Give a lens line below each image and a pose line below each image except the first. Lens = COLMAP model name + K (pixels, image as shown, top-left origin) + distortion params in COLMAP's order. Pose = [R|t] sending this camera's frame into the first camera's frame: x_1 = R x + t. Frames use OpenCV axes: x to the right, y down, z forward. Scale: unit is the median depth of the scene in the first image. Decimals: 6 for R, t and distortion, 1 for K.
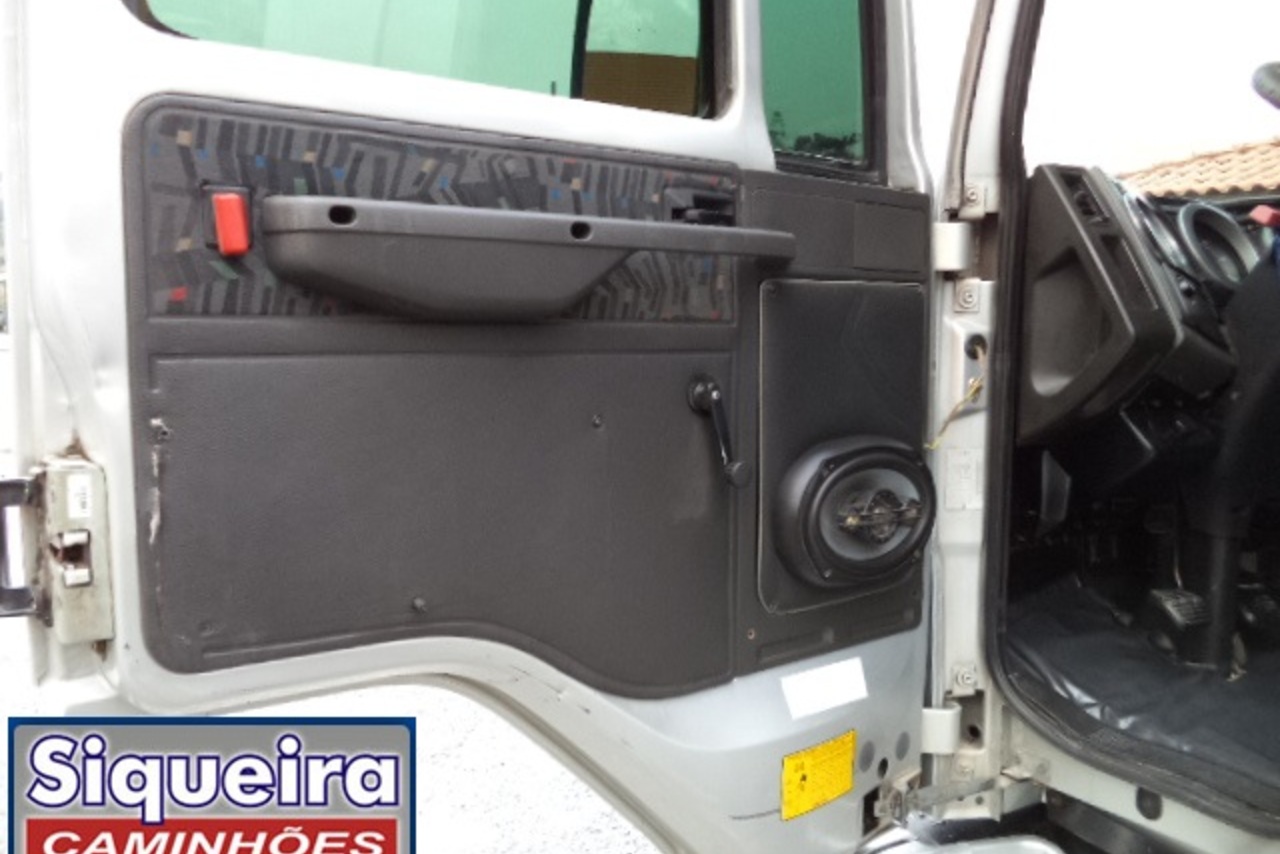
lens RADIAL K [[1018.8, 0, 662.4], [0, 1018.8, 392.9], [0, 0, 1]] dist [-0.032012, 0.009639]
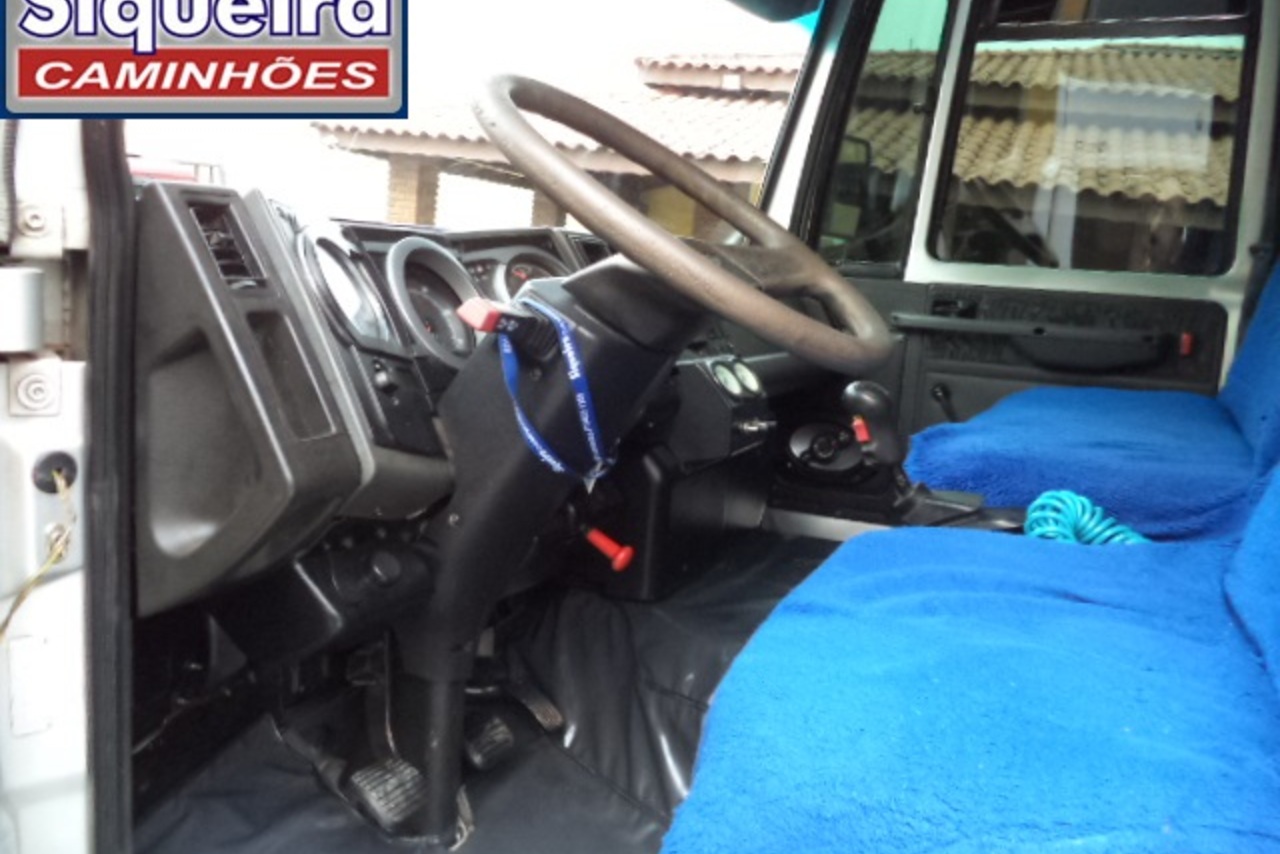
lens RADIAL K [[1018.8, 0, 662.4], [0, 1018.8, 392.9], [0, 0, 1]] dist [-0.032012, 0.009639]
pose [[0.783839, -0.030027, 0.620237, 0.224675], [-0.019204, 0.997180, 0.072546, -0.143615], [-0.620666, -0.068775, 0.781053, 0.323345]]
